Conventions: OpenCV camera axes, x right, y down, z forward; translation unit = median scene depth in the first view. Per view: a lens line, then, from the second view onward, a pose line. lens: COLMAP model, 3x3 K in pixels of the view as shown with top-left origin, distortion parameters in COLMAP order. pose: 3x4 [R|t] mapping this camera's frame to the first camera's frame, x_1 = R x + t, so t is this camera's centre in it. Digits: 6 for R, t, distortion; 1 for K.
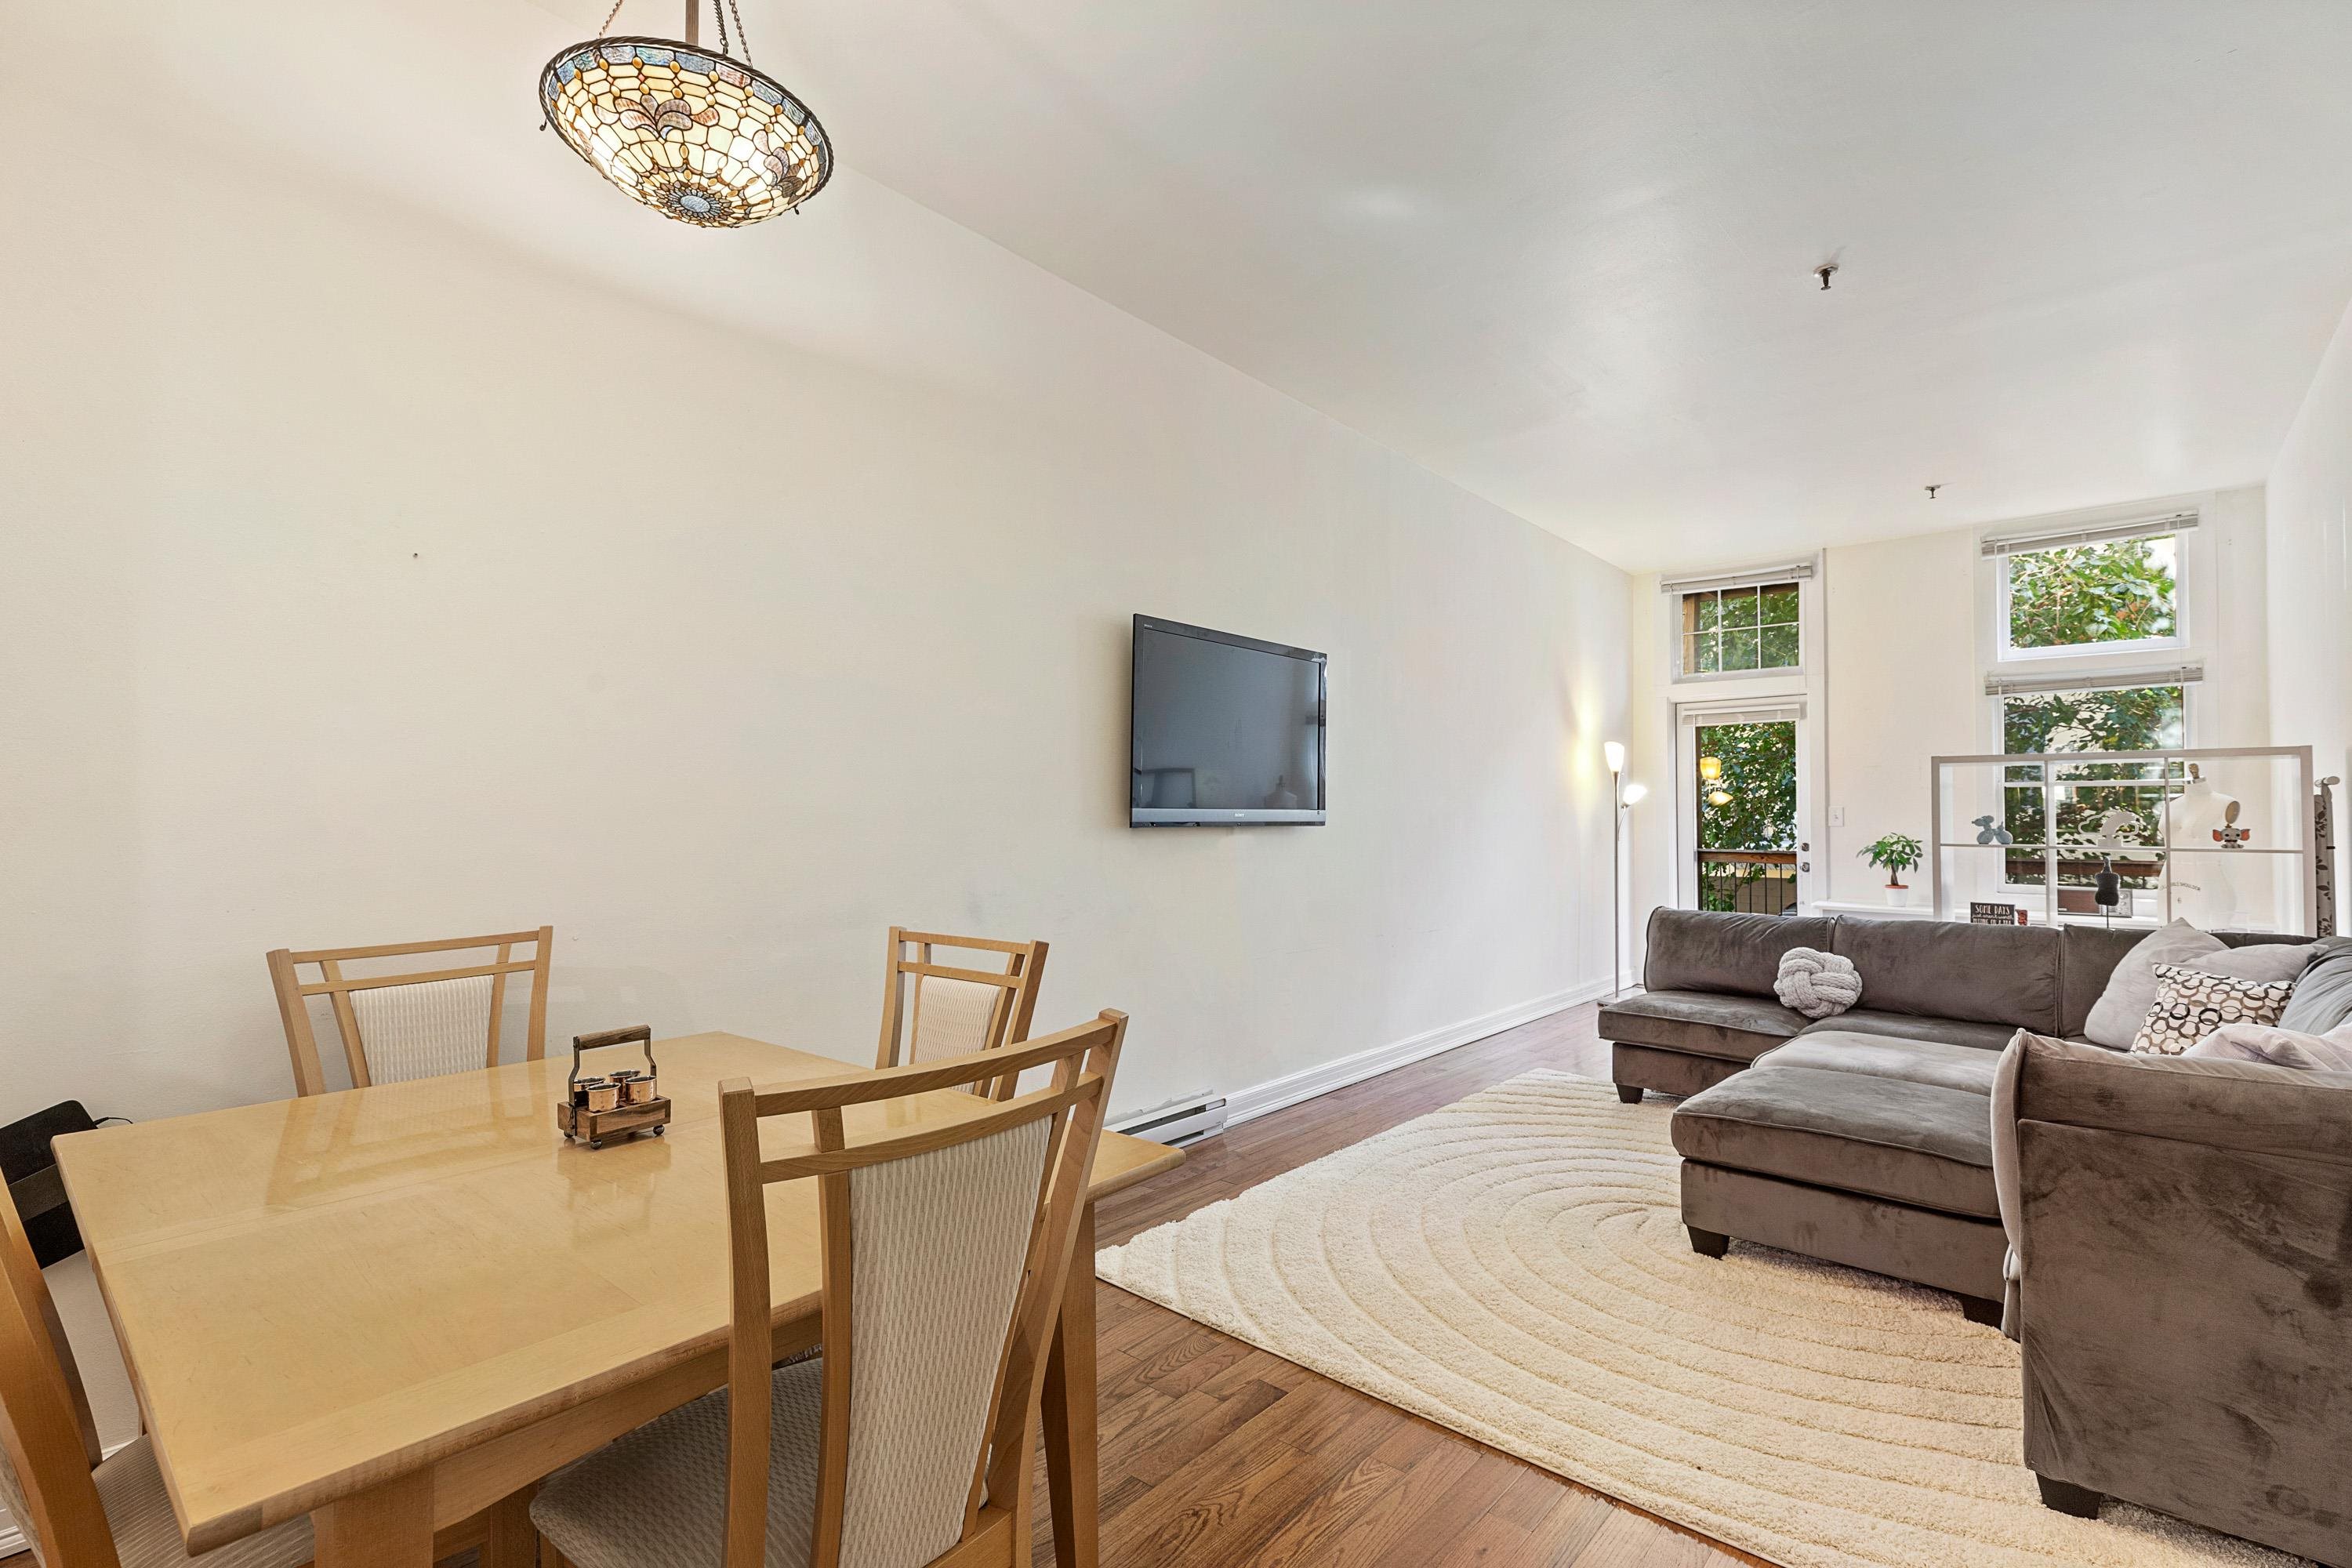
lens RADIAL K [[1060.5, 0, 1178.5], [0, 1060.5, 794.4], [0, 0, 1]] dist [0.001976, 0.000215]
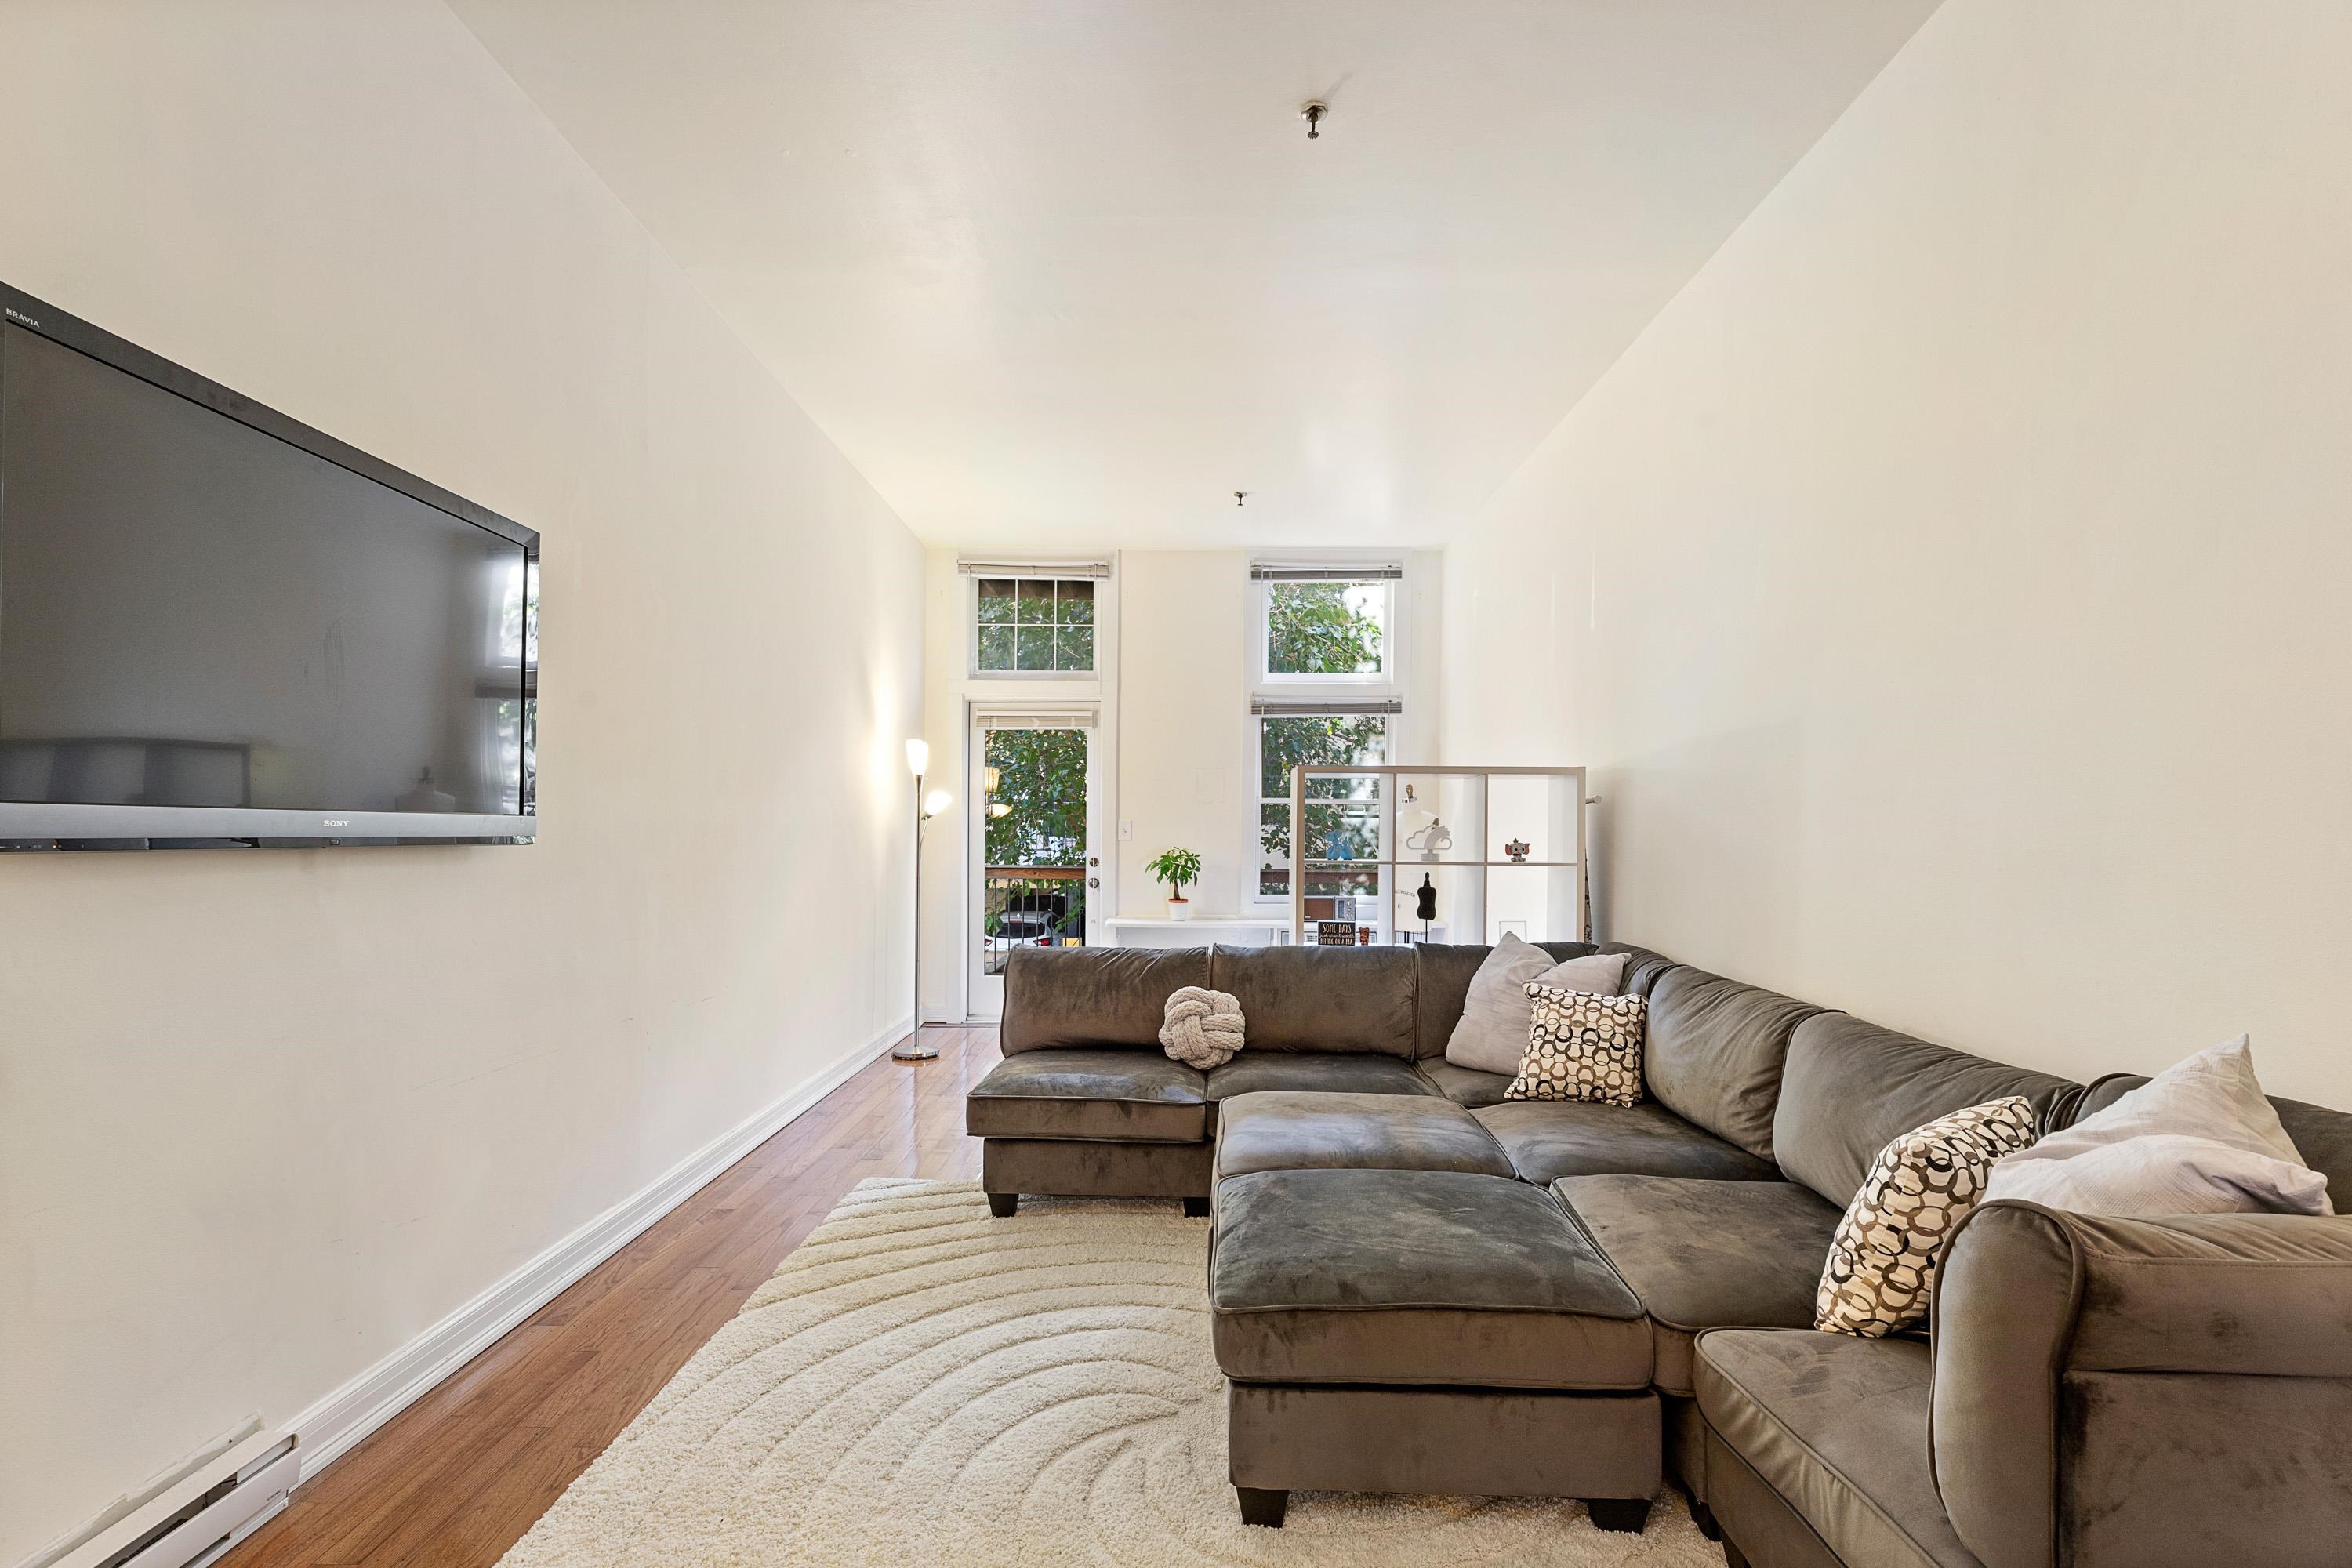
lens RADIAL K [[1069.8, 0, 1172.8], [0, 1069.8, 837.5], [0, 0, 1]] dist [0.004295, -0.000085]
pose [[0.758196, -0.000948, 0.652026, 0.028074], [-0.017854, 0.999594, 0.022214, 0.008220], [-0.651782, -0.028483, 0.757871, 0.382737]]
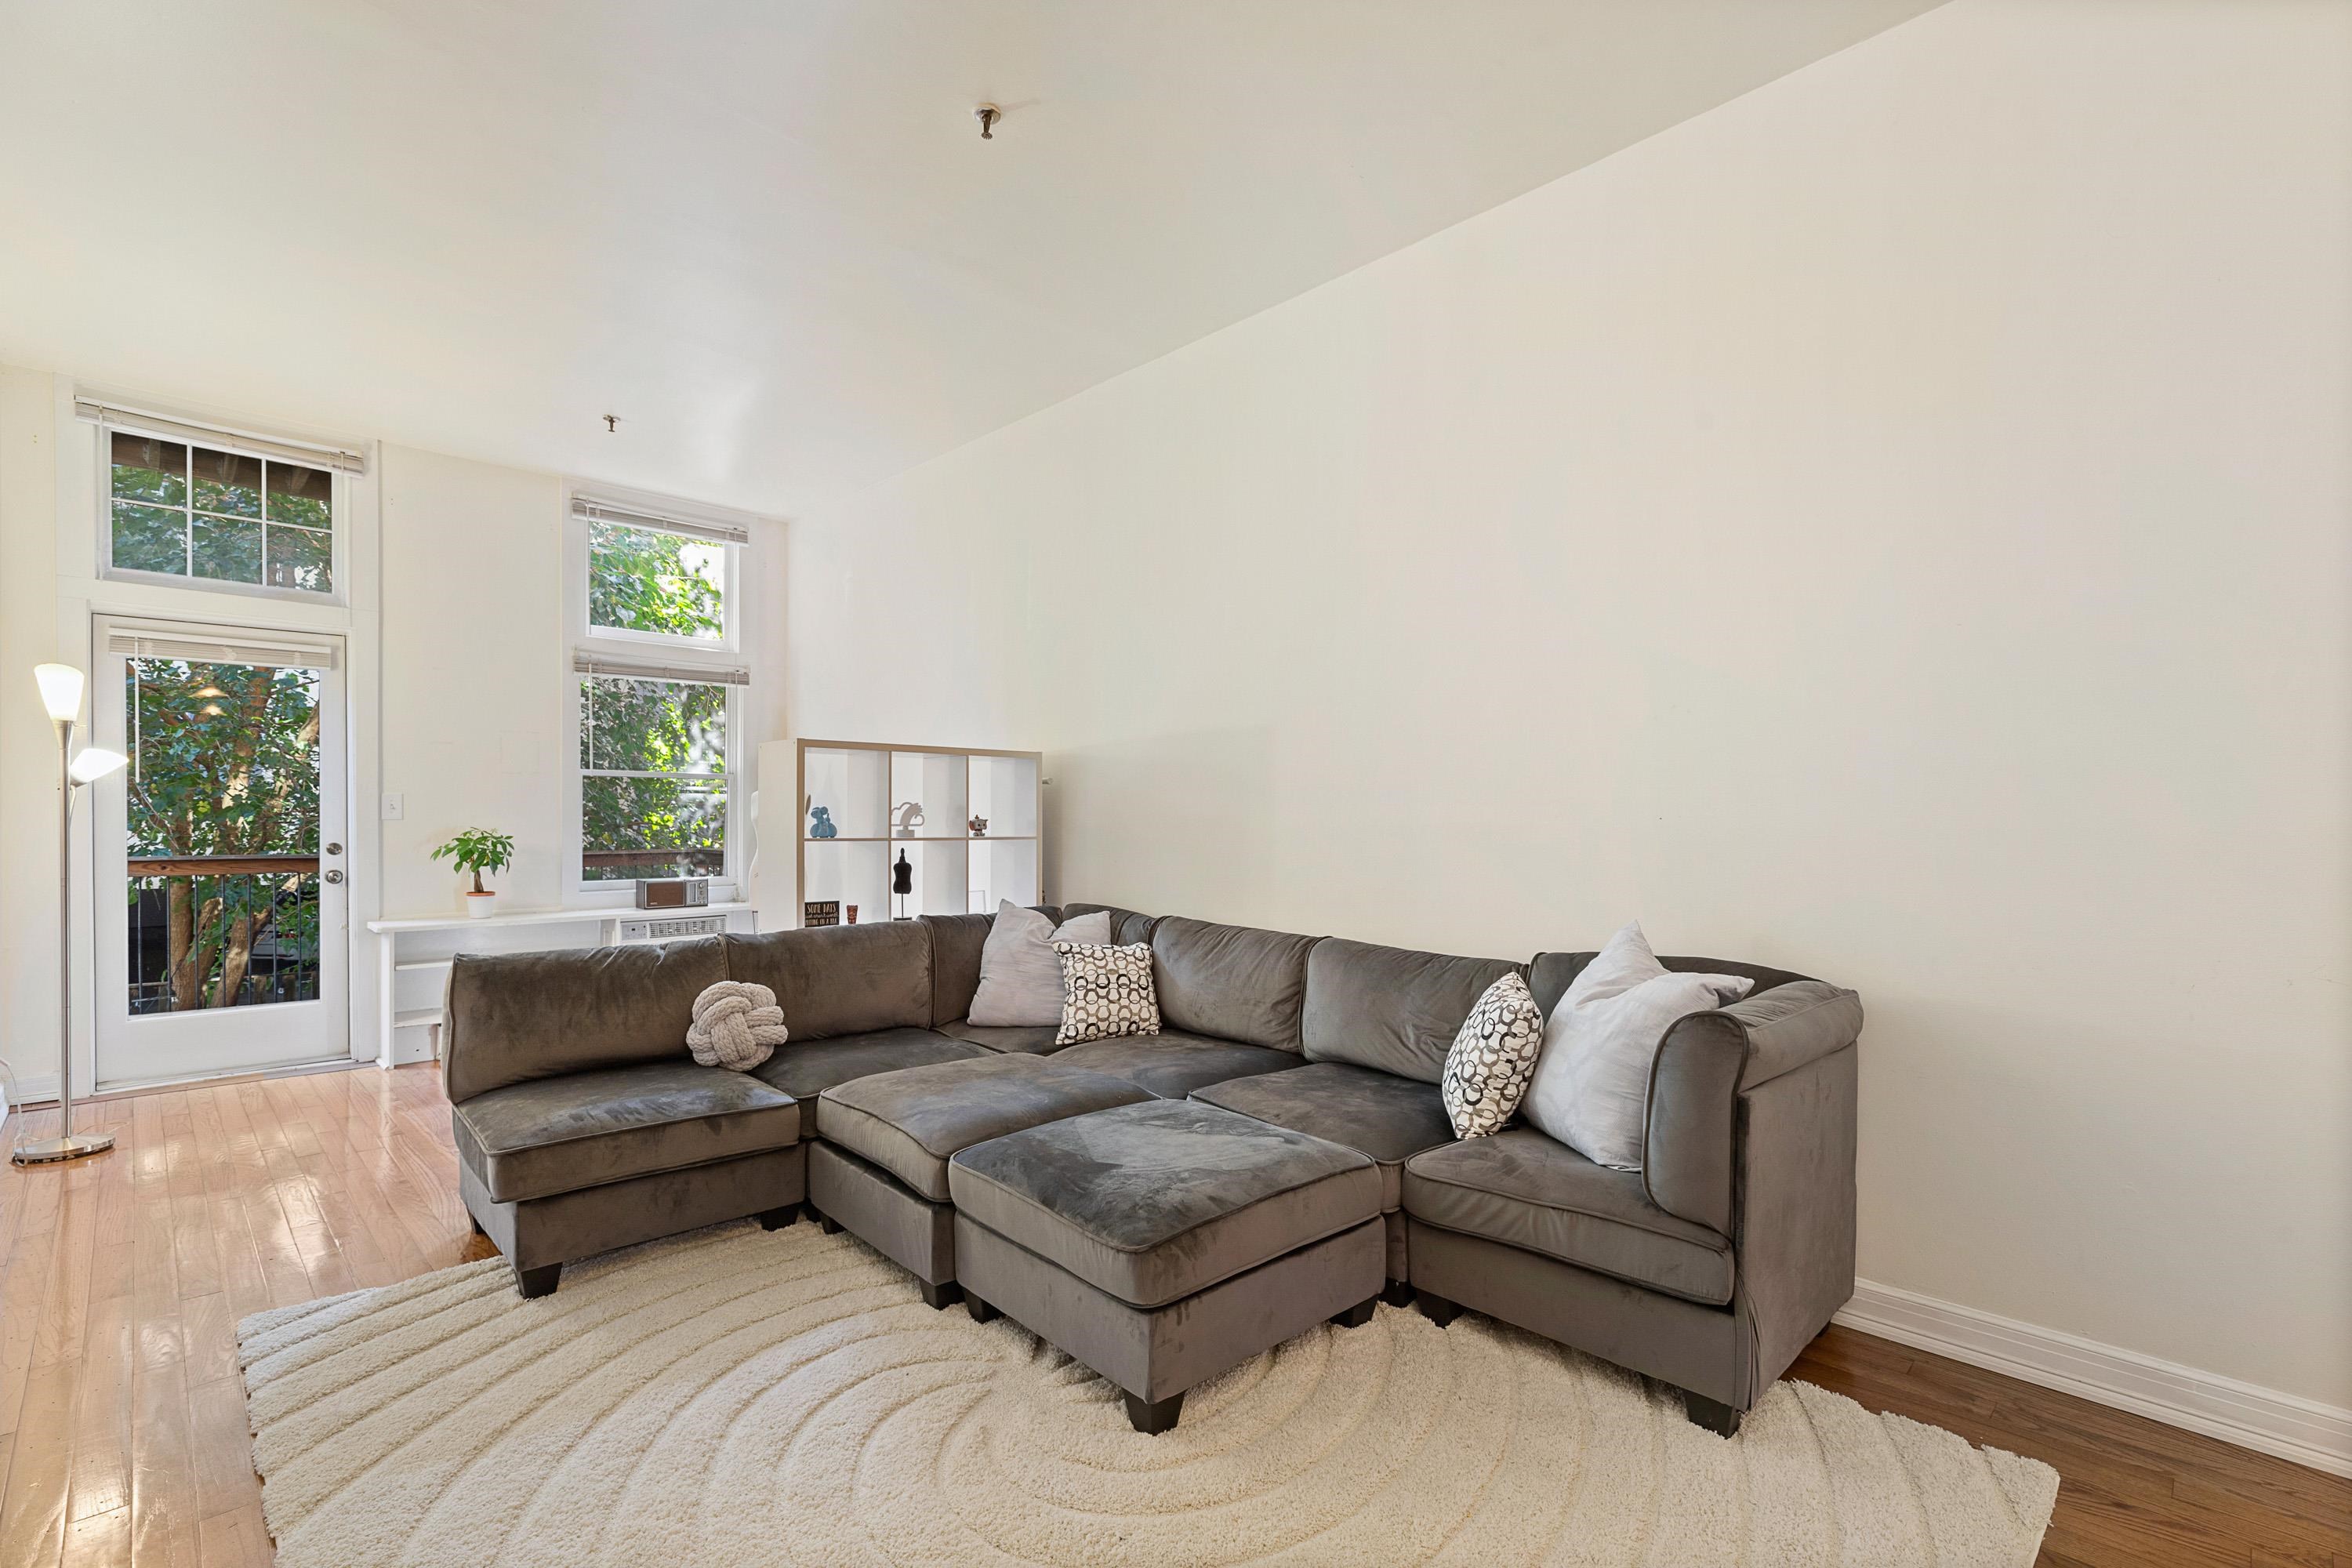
lens RADIAL K [[1062.4, 0, 1171.8], [0, 1062.4, 820.3], [0, 0, 1]] dist [0.005382, 0.000329]
pose [[0.081609, -0.008241, 0.996630, -0.138141], [-0.025749, 0.999615, 0.010374, 0.014696], [-0.996332, -0.026509, 0.081365, 0.644567]]
